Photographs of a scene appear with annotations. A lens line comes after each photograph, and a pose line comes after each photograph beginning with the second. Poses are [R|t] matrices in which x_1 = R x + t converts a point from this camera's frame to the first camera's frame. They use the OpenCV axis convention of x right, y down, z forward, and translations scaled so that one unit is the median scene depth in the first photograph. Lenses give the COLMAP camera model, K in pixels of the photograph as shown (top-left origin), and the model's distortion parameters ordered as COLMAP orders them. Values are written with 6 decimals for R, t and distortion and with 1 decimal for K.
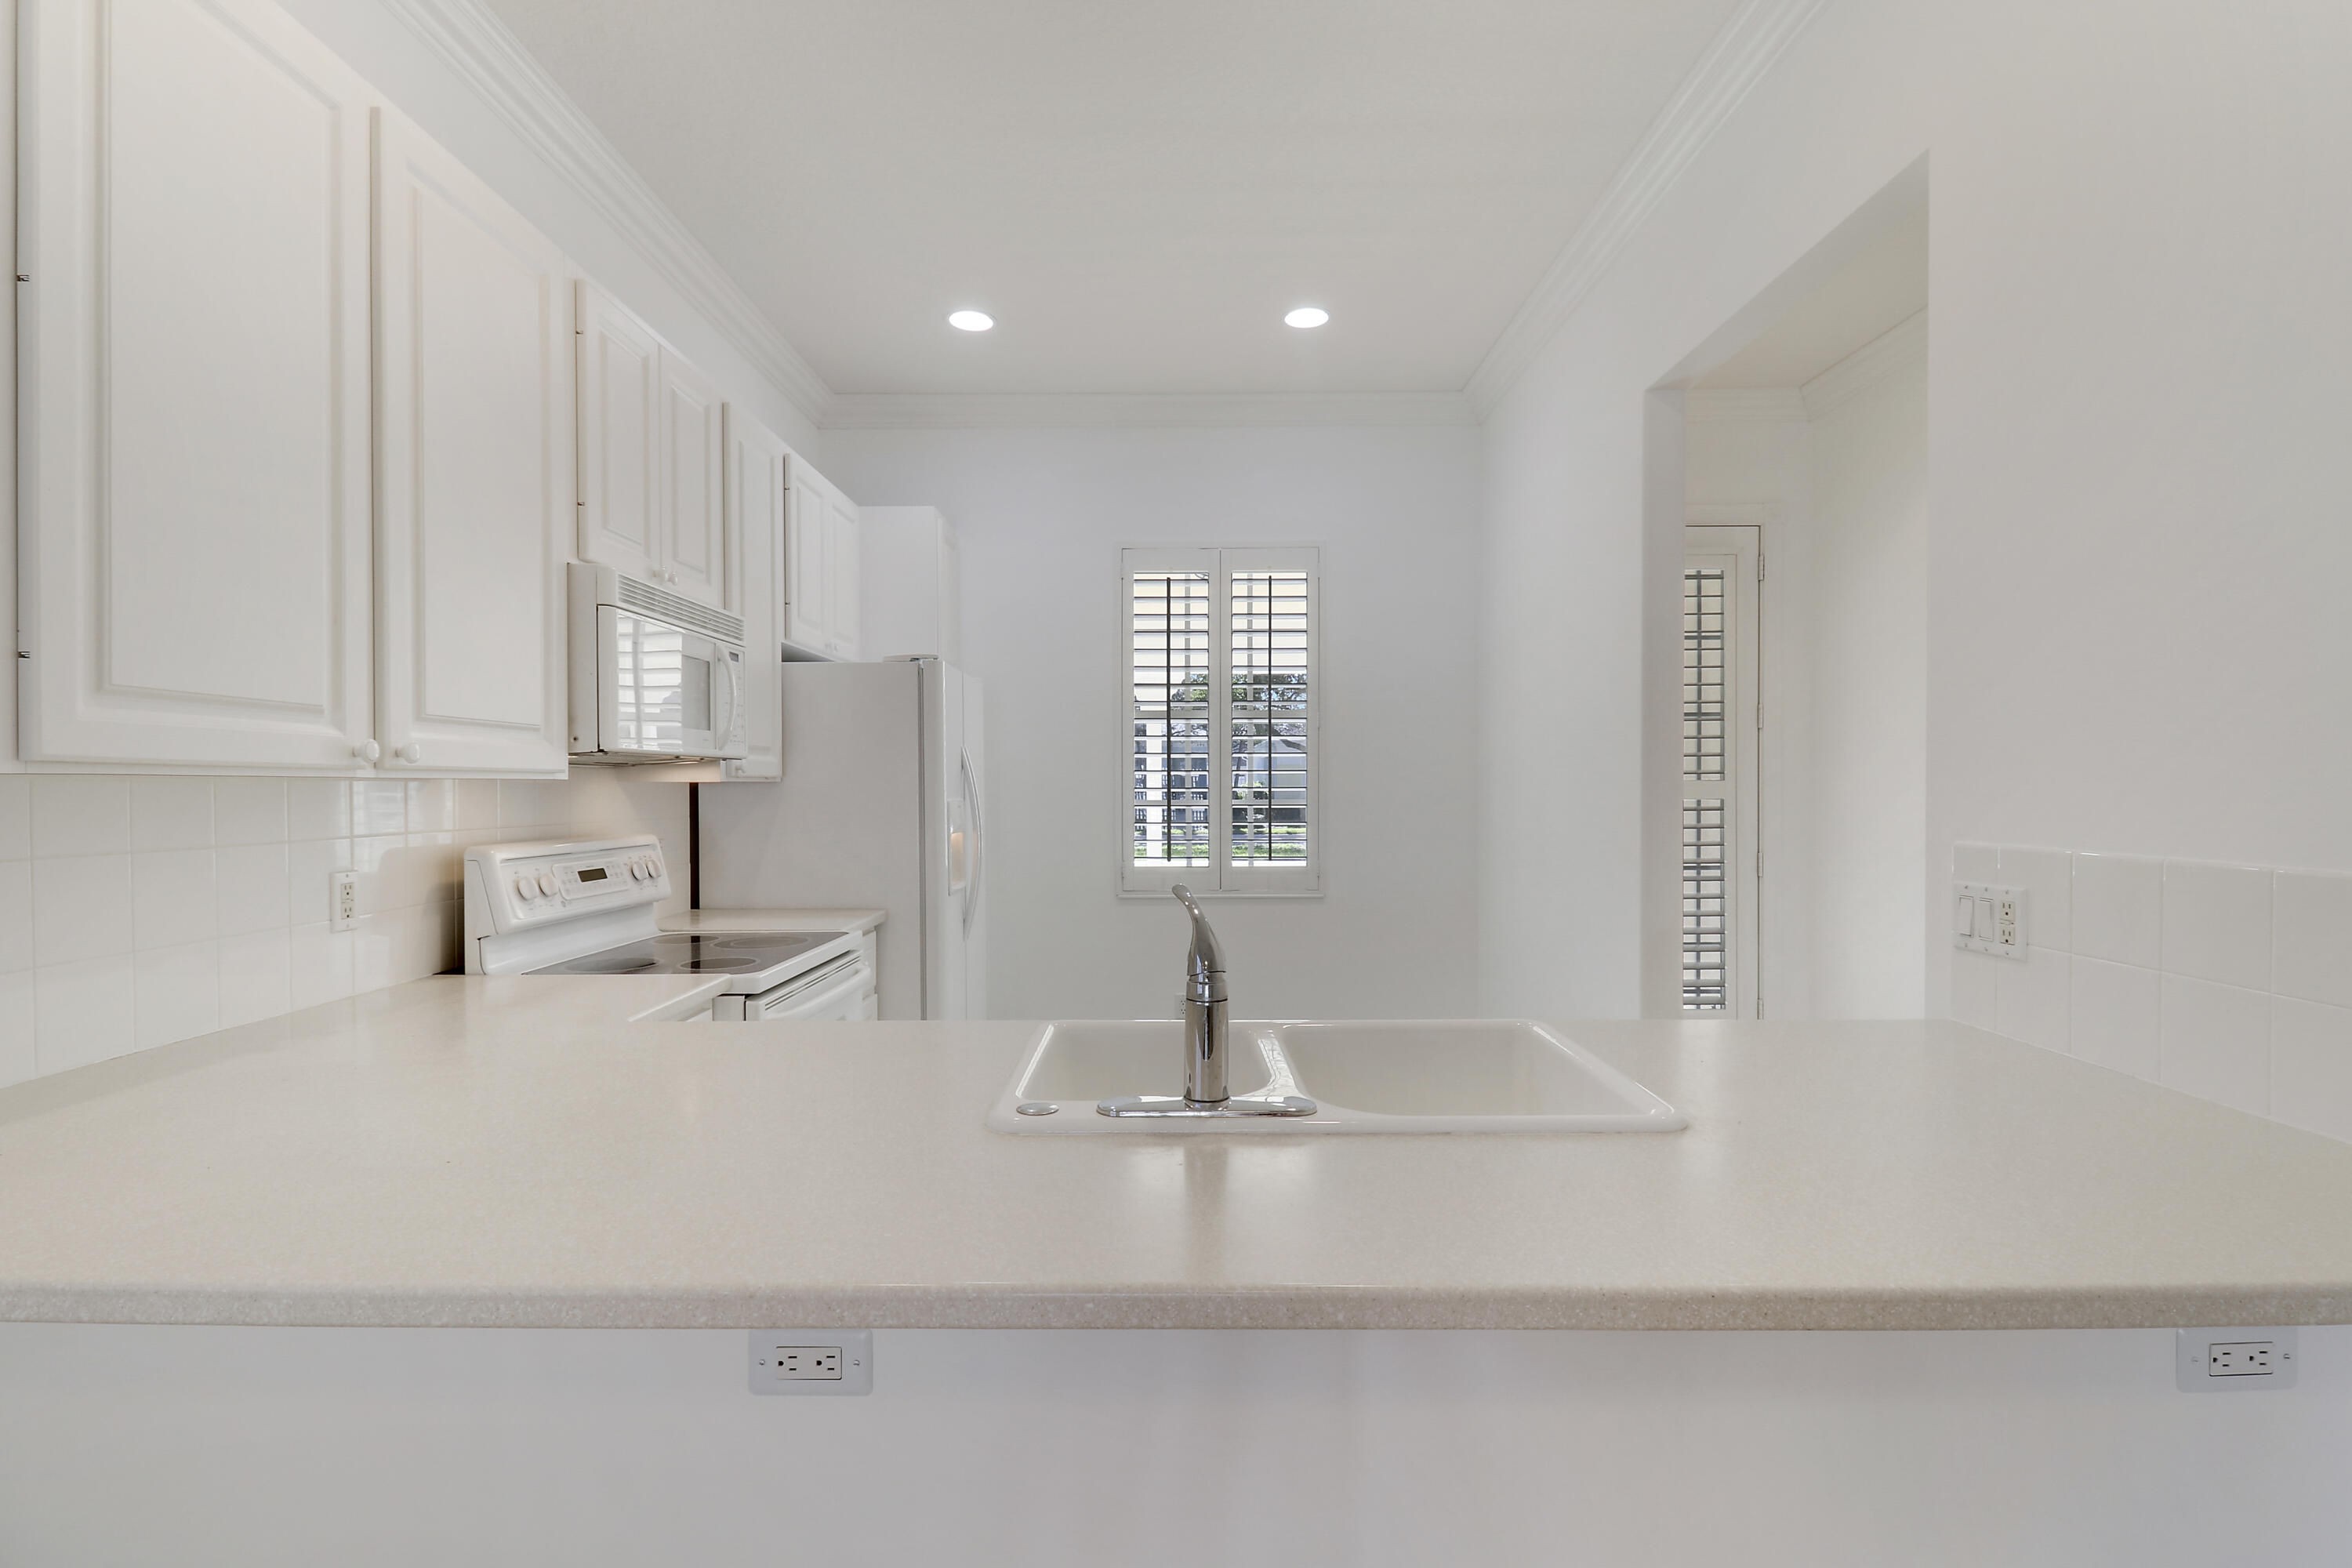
lens RADIAL K [[1106.1, 0, 1150.9], [0, 1106.1, 783.3], [0, 0, 1]] dist [-0.001330, -0.000533]
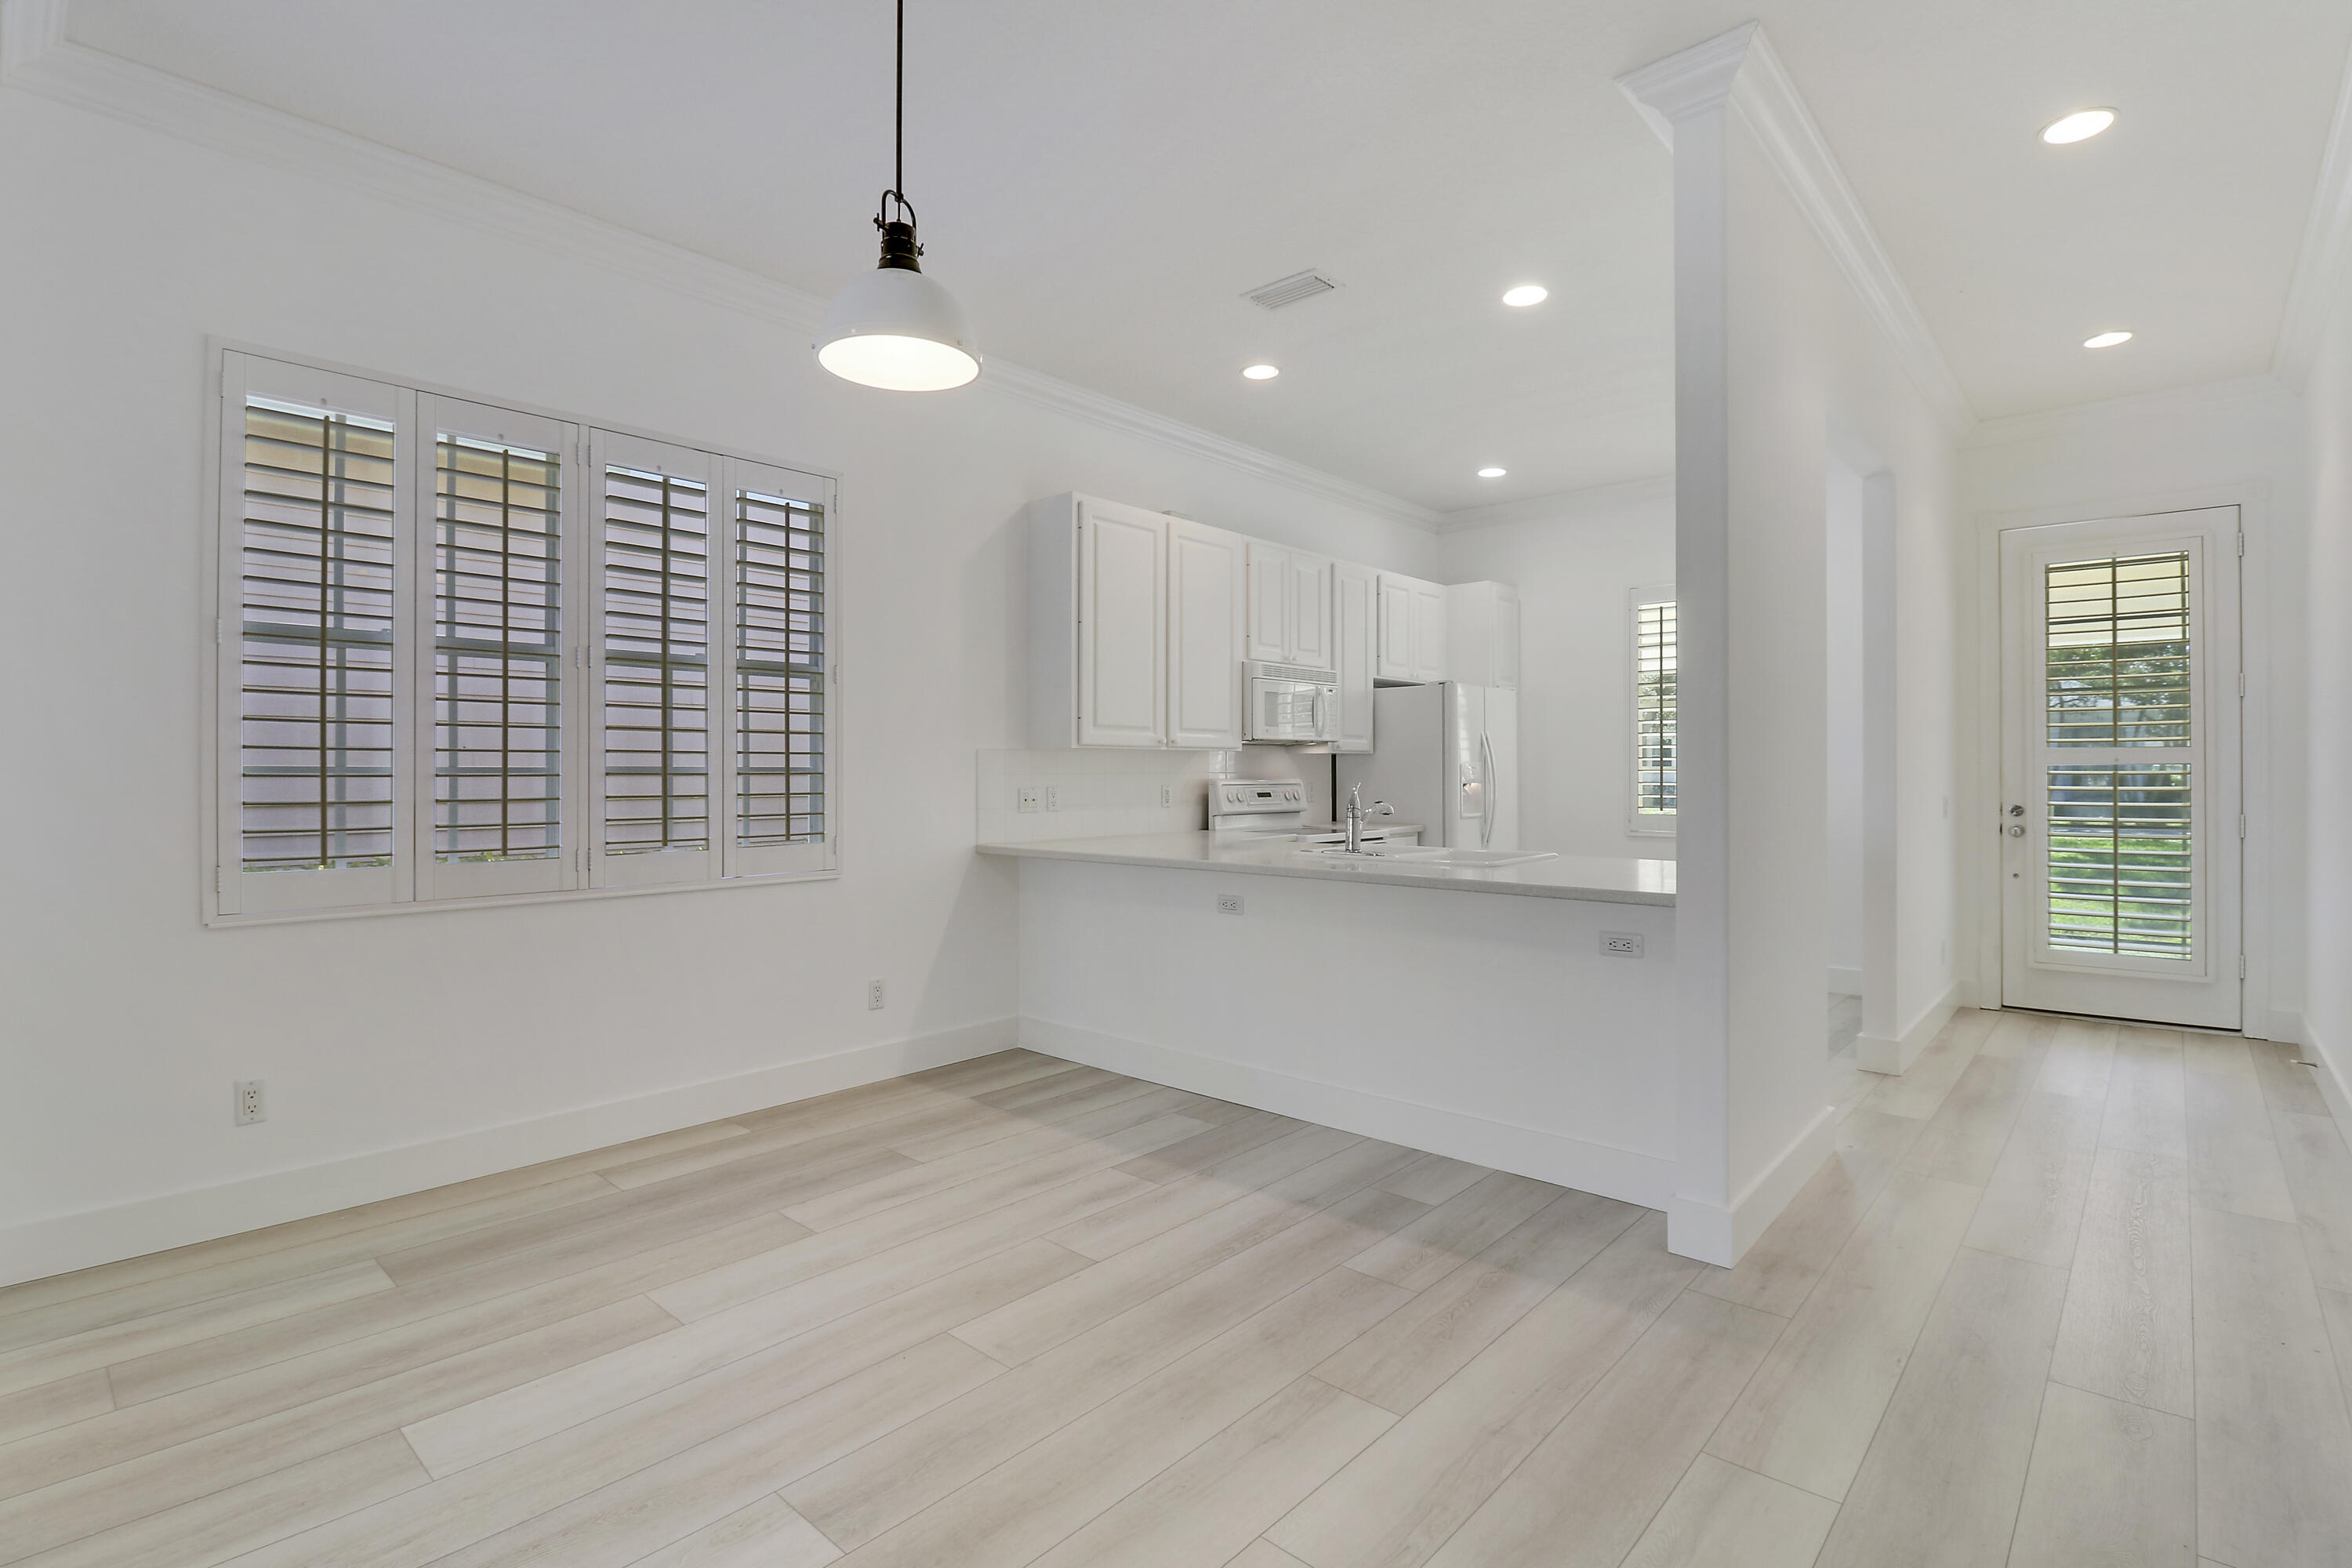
lens RADIAL K [[1100.9, 0, 1187.3], [0, 1100.9, 749.9], [0, 0, 1]] dist [0.000024, -0.008881]
pose [[0.758662, -0.010084, -0.651406, 0.643557], [0.001258, 0.999901, -0.014013, 0.019042], [0.651483, 0.009812, 0.758600, -0.610326]]
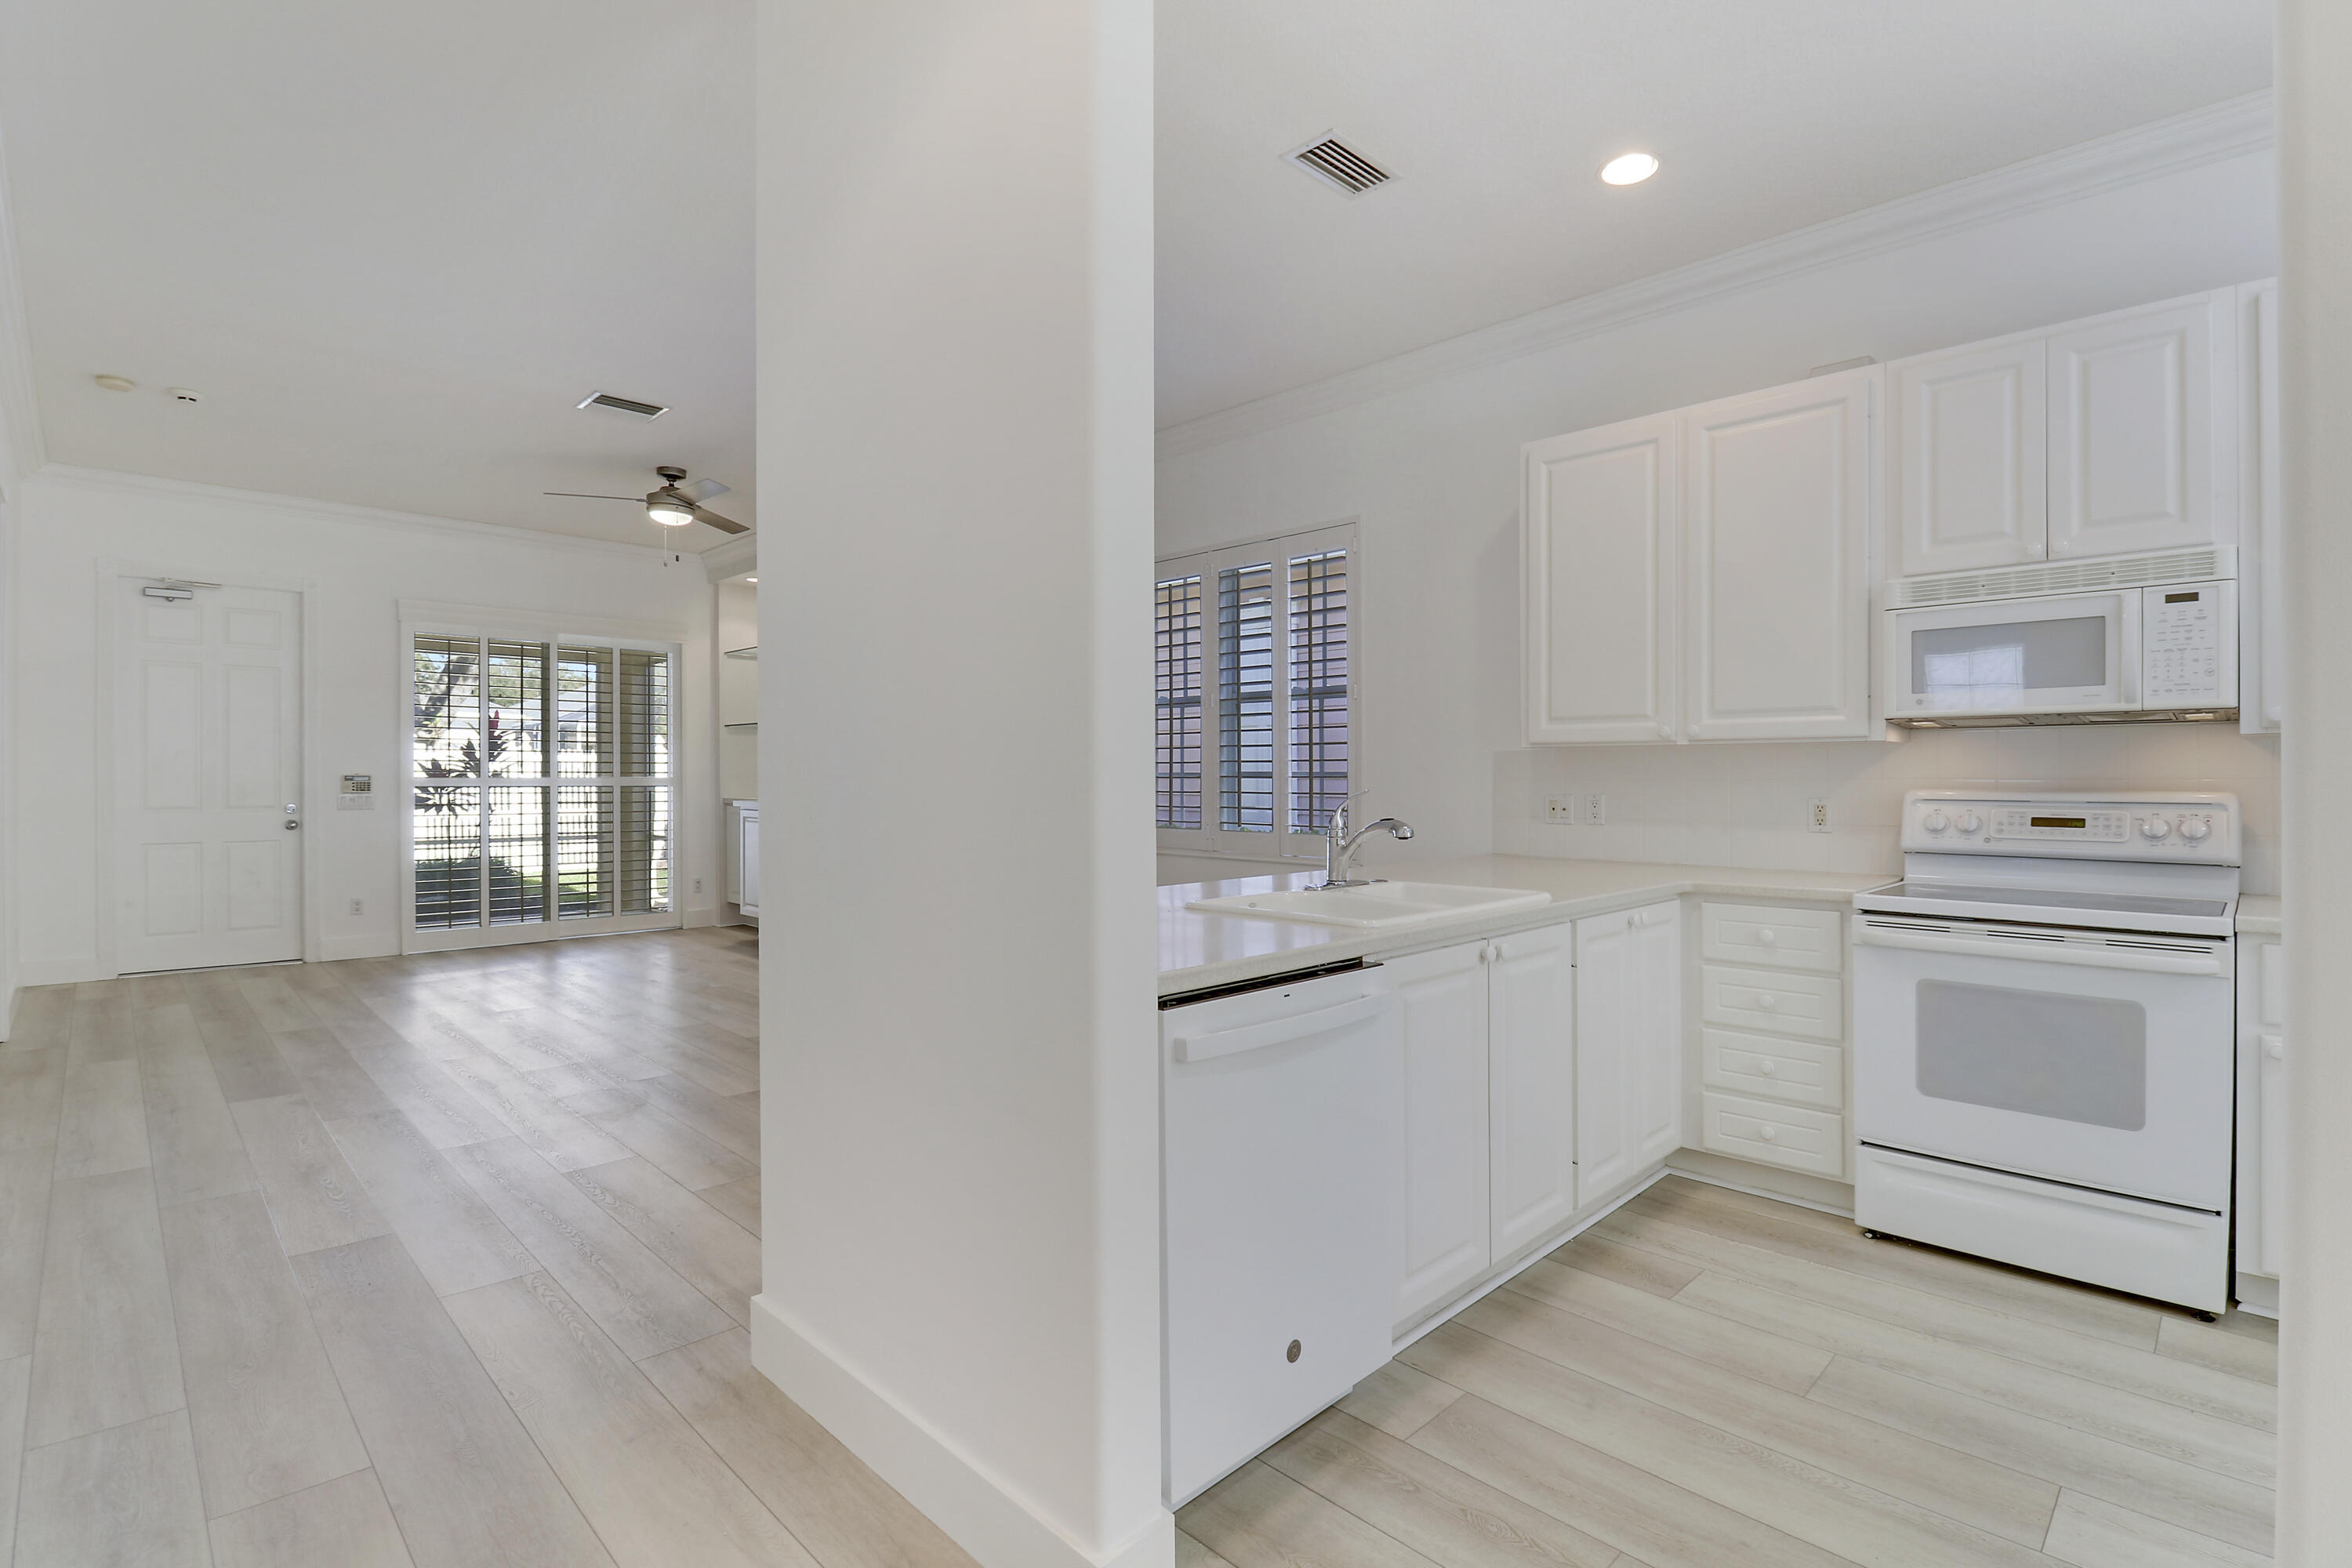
lens RADIAL K [[1103.0, 0, 1198.9], [0, 1103.0, 772.5], [0, 0, 1]] dist [-0.015061, -0.001653]
pose [[-0.680775, 0.000202, -0.732493, 0.725683], [0.003638, 0.999989, -0.003105, 0.025399], [0.732484, -0.004779, -0.680768, 0.884714]]
